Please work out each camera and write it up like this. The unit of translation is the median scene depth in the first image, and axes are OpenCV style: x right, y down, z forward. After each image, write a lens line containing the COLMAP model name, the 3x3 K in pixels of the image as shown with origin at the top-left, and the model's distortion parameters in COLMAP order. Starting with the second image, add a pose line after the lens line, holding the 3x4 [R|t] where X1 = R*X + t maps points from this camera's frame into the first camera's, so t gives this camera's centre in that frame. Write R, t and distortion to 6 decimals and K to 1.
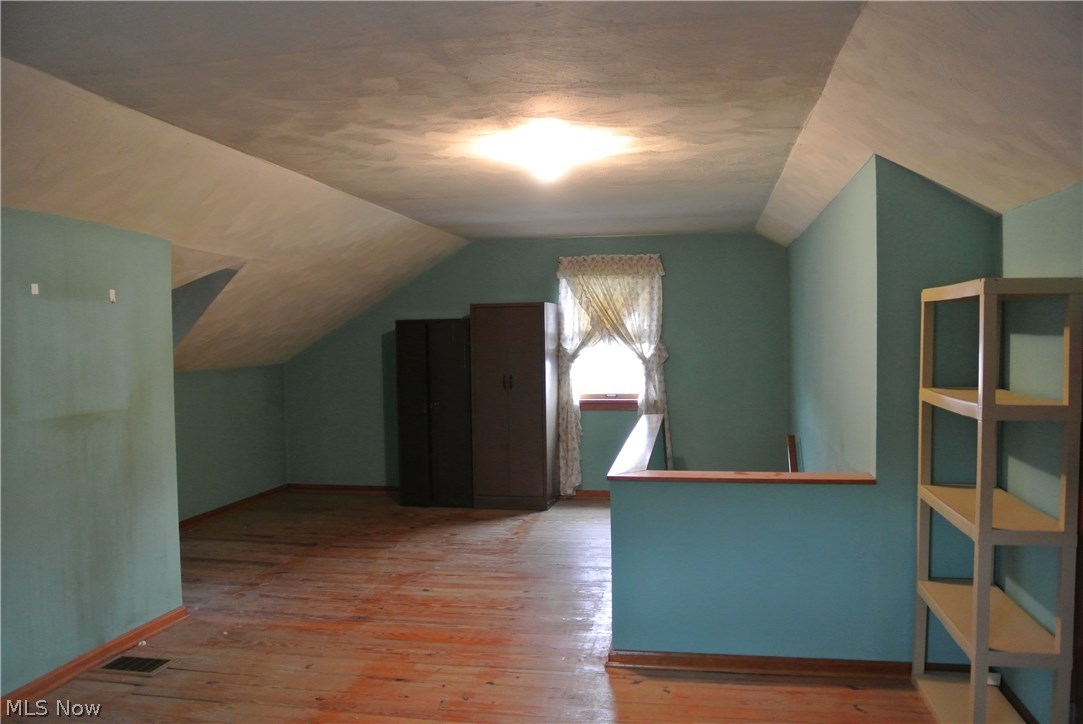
lens RADIAL K [[840.7, 0, 543.2], [0, 840.7, 363.1], [0, 0, 1]] dist [-0.068528, 0.007839]
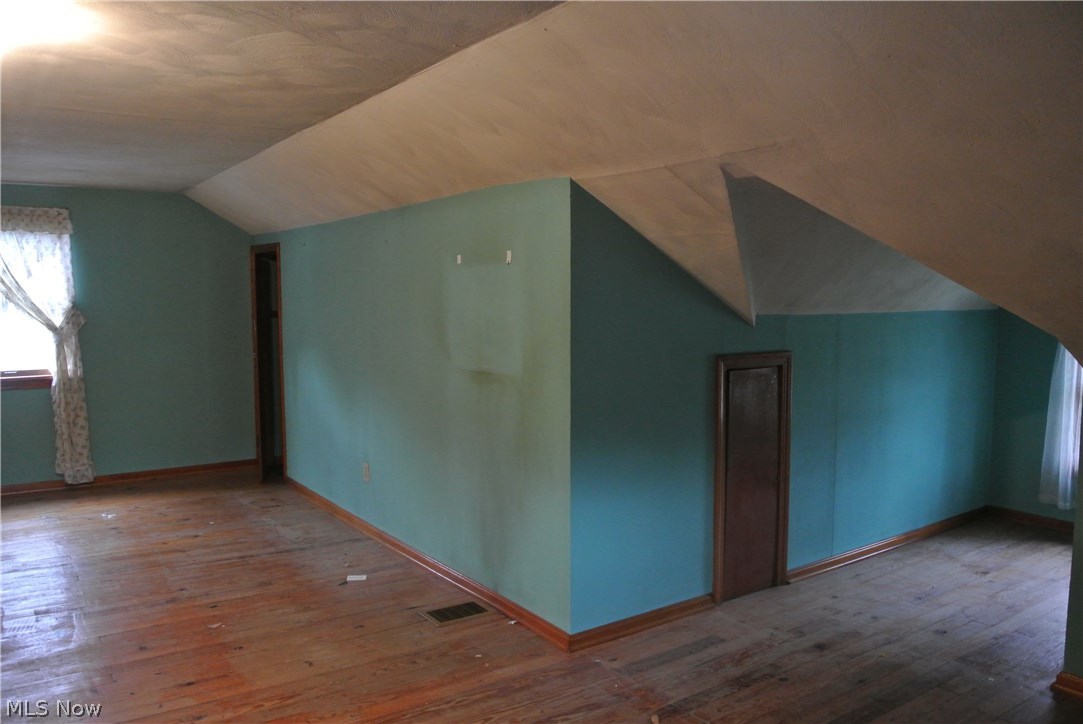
lens RADIAL K [[840.7, 0, 544.8], [0, 840.7, 363.7], [0, 0, 1]] dist [-0.068528, 0.007839]
pose [[-0.697787, 0.072976, -0.712578, 0.159652], [-0.007493, 0.993999, 0.109134, -0.065112], [0.716266, 0.081491, -0.693053, 1.722855]]
